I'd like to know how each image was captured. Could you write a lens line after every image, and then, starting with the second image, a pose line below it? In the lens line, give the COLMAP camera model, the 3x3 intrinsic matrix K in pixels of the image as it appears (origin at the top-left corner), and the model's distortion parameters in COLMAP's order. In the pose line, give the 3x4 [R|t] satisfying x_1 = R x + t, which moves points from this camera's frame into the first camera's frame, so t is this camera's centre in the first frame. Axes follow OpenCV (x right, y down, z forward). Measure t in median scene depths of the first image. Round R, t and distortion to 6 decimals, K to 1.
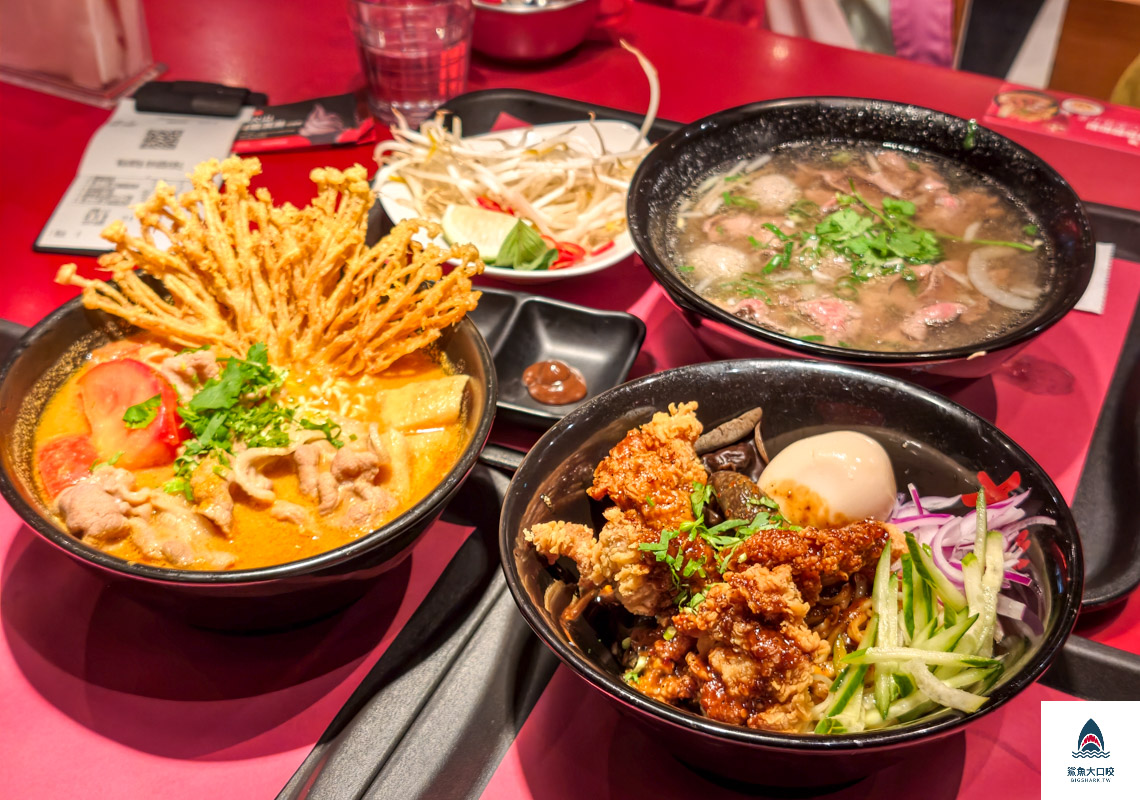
lens RADIAL K [[1731.8, 0, 593.3], [0, 1731.8, 421.0], [0, 0, 1]] dist [0.337944, -1.766757]
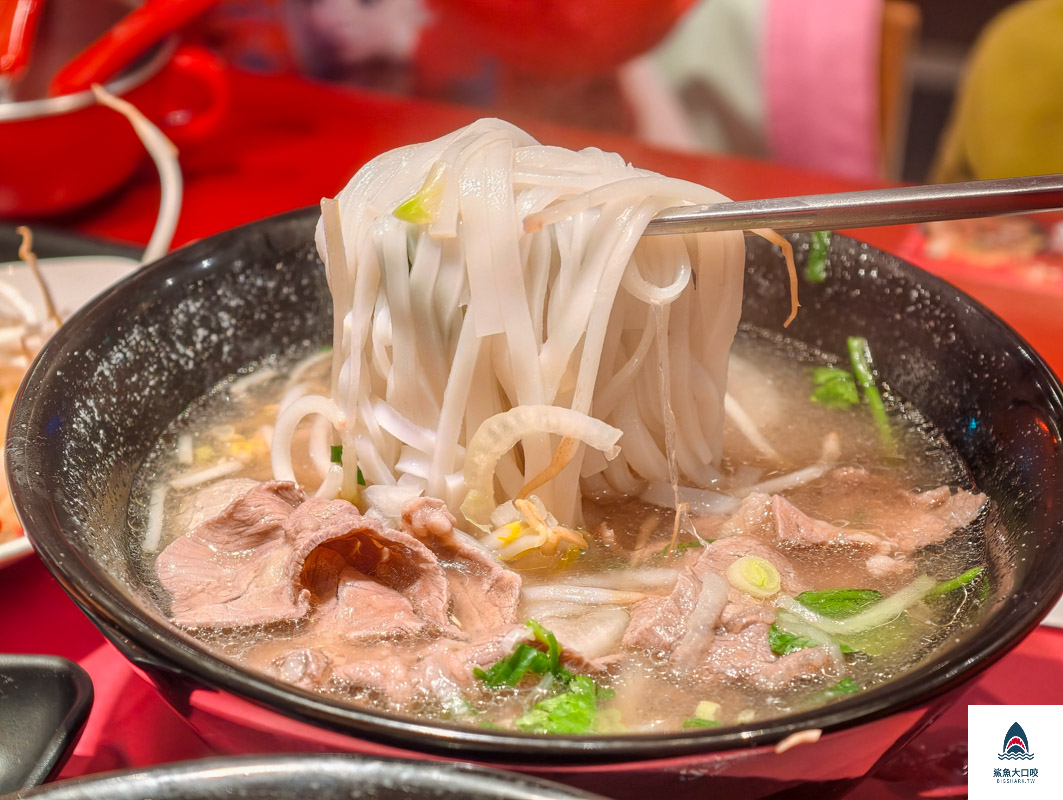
lens RADIAL K [[2597.0, 0, 531.5], [0, 2597.0, 400.0], [0, 0, 1]] dist [0.584313, -3.526686]
pose [[0.999458, -0.021108, 0.025266, 0.139958], [0.024976, 0.986119, -0.164151, -0.016487], [-0.021451, 0.164693, 0.986112, 0.382775]]
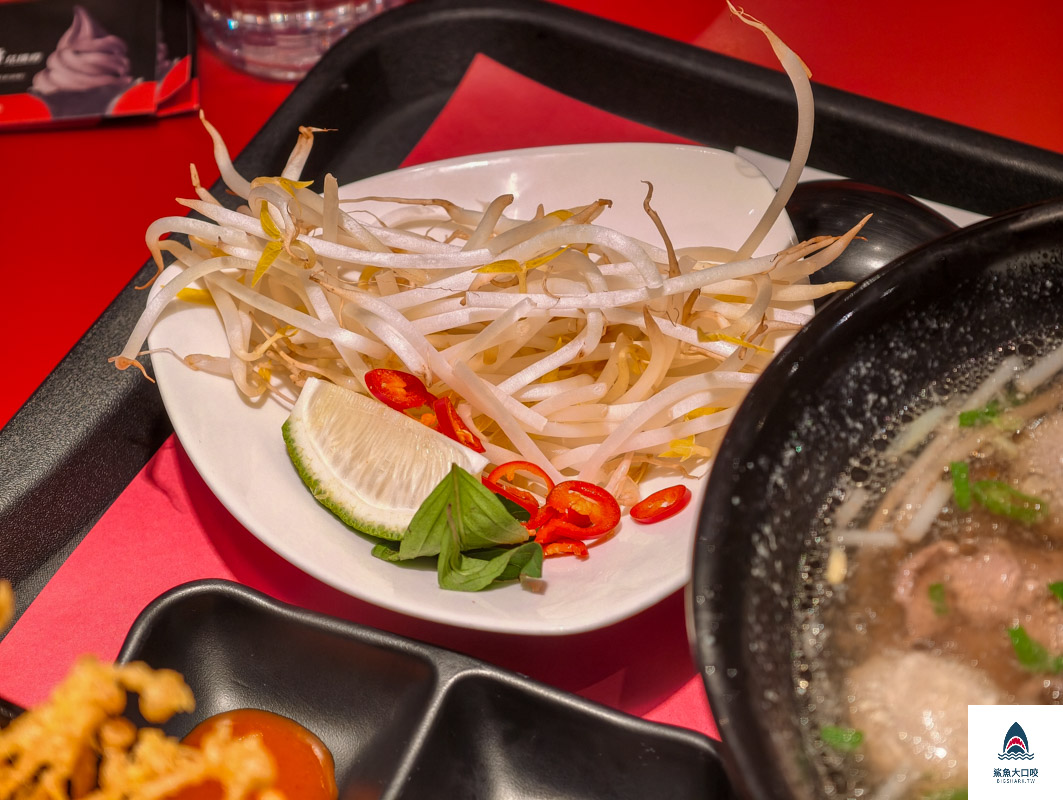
lens RADIAL K [[2597.0, 0, 531.5], [0, 2597.0, 400.0], [0, 0, 1]] dist [0.584313, -3.526686]
pose [[0.994622, 0.044419, -0.093565, 0.039025], [-0.030483, 0.988899, 0.145428, -0.260103], [0.098986, -0.141794, 0.984935, 0.456811]]
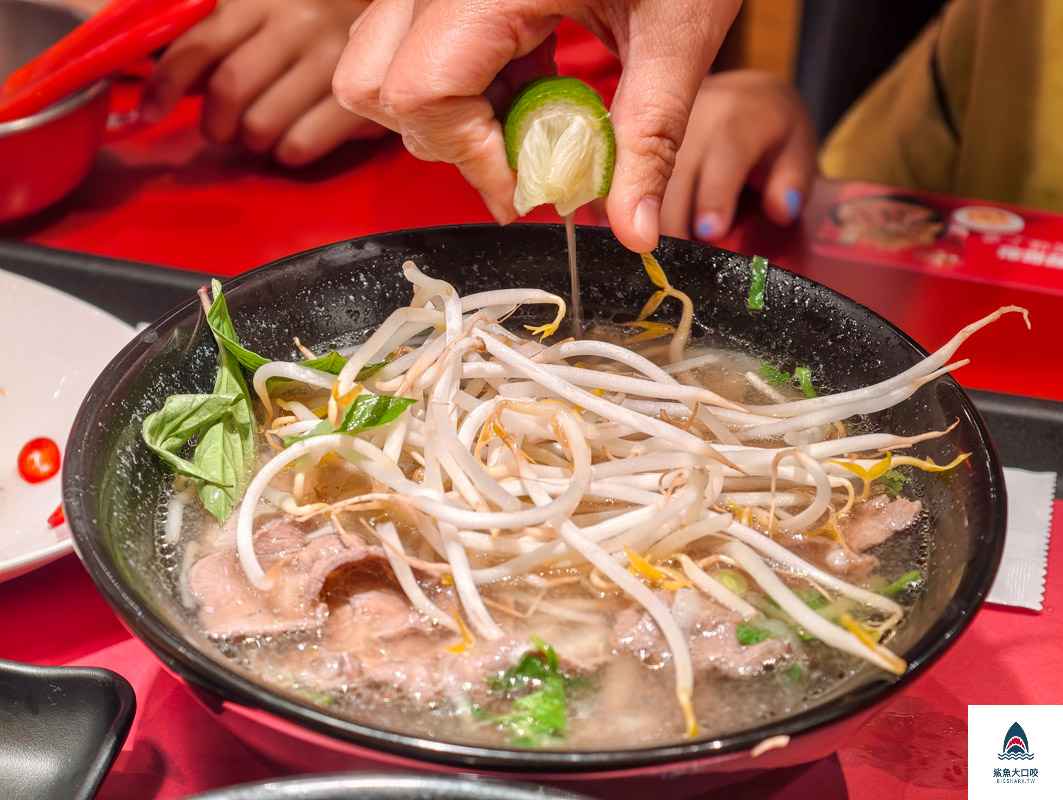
lens RADIAL K [[2597.0, 0, 531.5], [0, 2597.0, 400.0], [0, 0, 1]] dist [0.584313, -3.526686]
pose [[0.996260, -0.050569, 0.070064, 0.105850], [0.058388, 0.991709, -0.114470, -0.051180], [-0.063694, 0.118133, 0.990953, 0.278212]]
